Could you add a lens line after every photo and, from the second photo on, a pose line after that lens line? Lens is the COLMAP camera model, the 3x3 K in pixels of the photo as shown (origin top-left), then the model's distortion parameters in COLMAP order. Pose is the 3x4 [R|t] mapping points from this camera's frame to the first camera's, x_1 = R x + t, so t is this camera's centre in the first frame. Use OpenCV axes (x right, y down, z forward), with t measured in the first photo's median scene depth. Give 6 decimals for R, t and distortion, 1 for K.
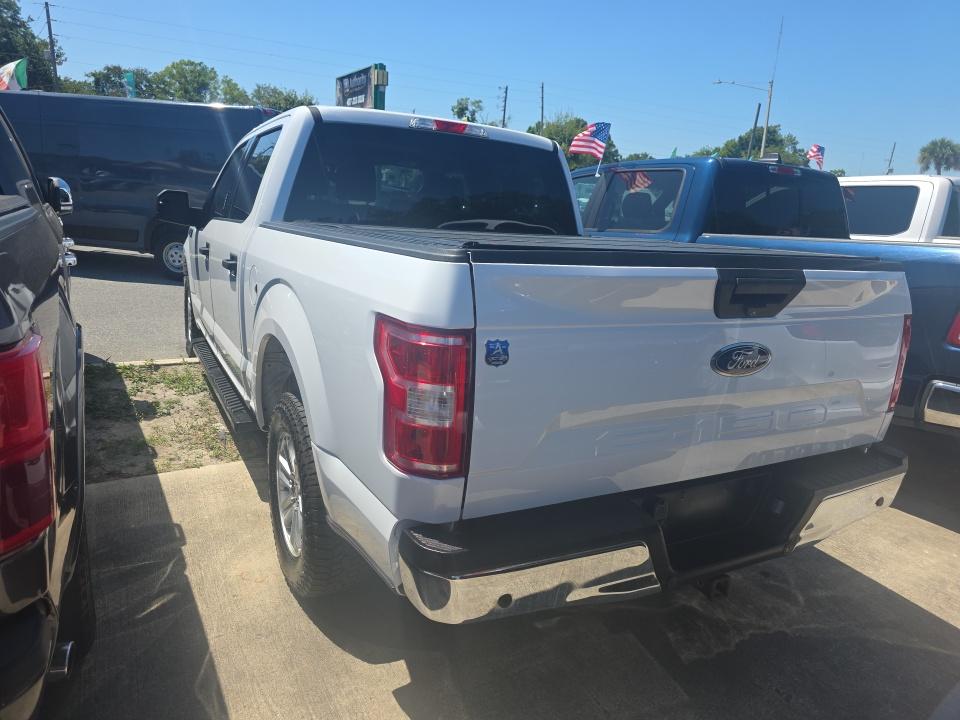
lens RADIAL K [[648.3, 0, 482.1], [0, 648.3, 360.6], [0, 0, 1]] dist [0.044752, -0.042816]
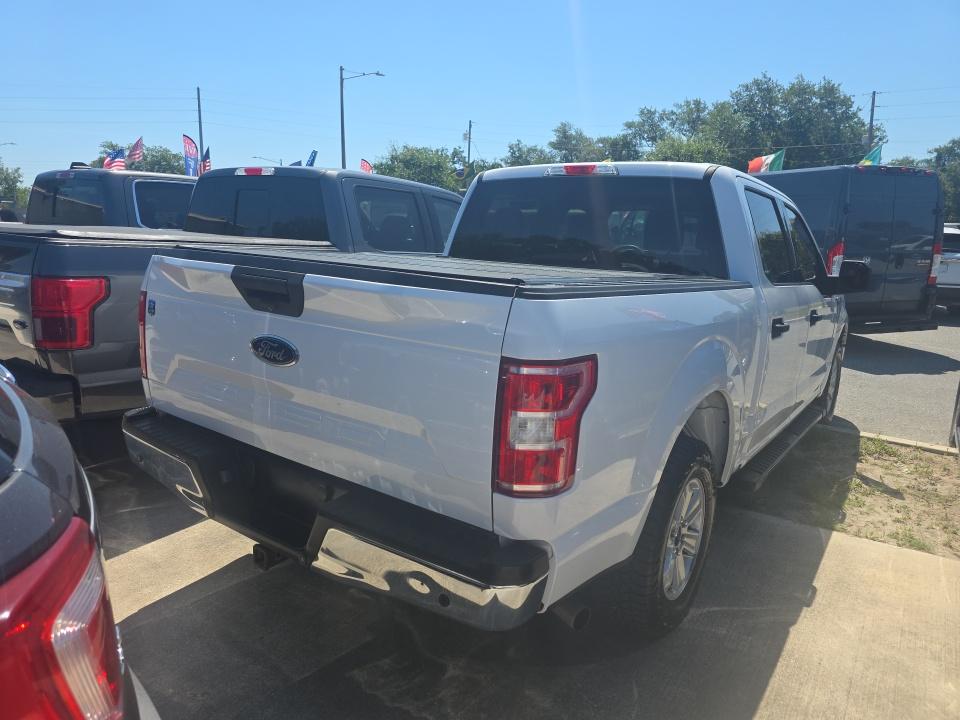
lens RADIAL K [[648.3, 0, 473.3], [0, 648.3, 357.8], [0, 0, 1]] dist [0.044752, -0.042816]
pose [[0.426128, 0.122943, -0.896270, 1.072657], [-0.225996, 0.973778, 0.026126, -0.066406], [0.875980, 0.191420, 0.442739, 0.557854]]
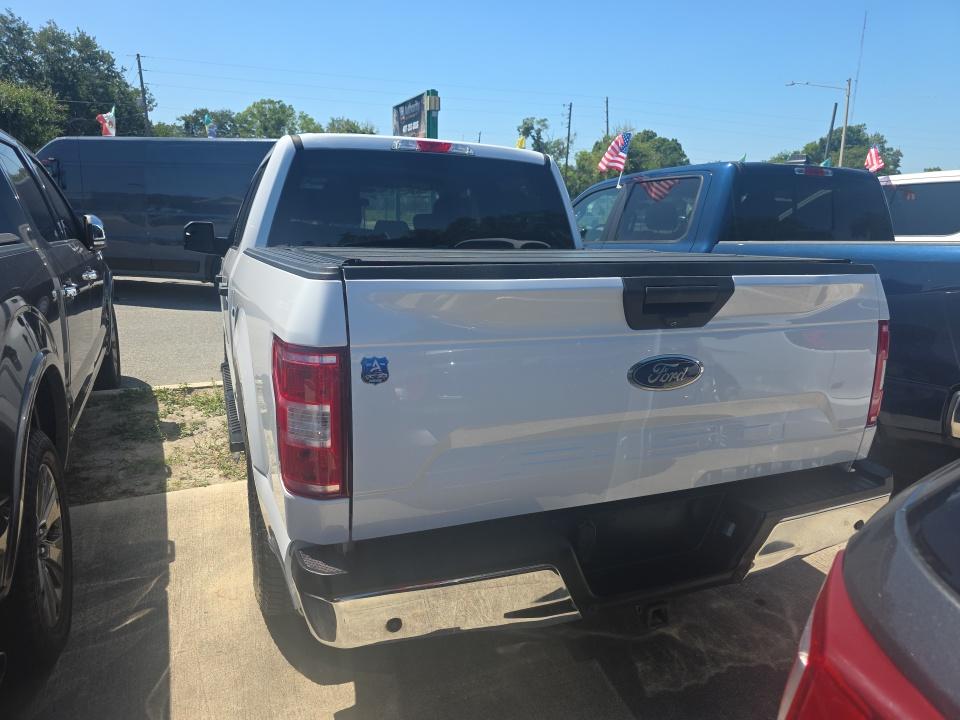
lens RADIAL K [[648.3, 0, 480.3], [0, 648.3, 363.6], [0, 0, 1]] dist [0.044752, -0.042816]
pose [[0.993110, -0.020374, -0.115398, 0.164943], [0.017676, 0.999547, -0.024359, 0.002483], [0.115842, 0.022151, 0.993021, 0.021799]]
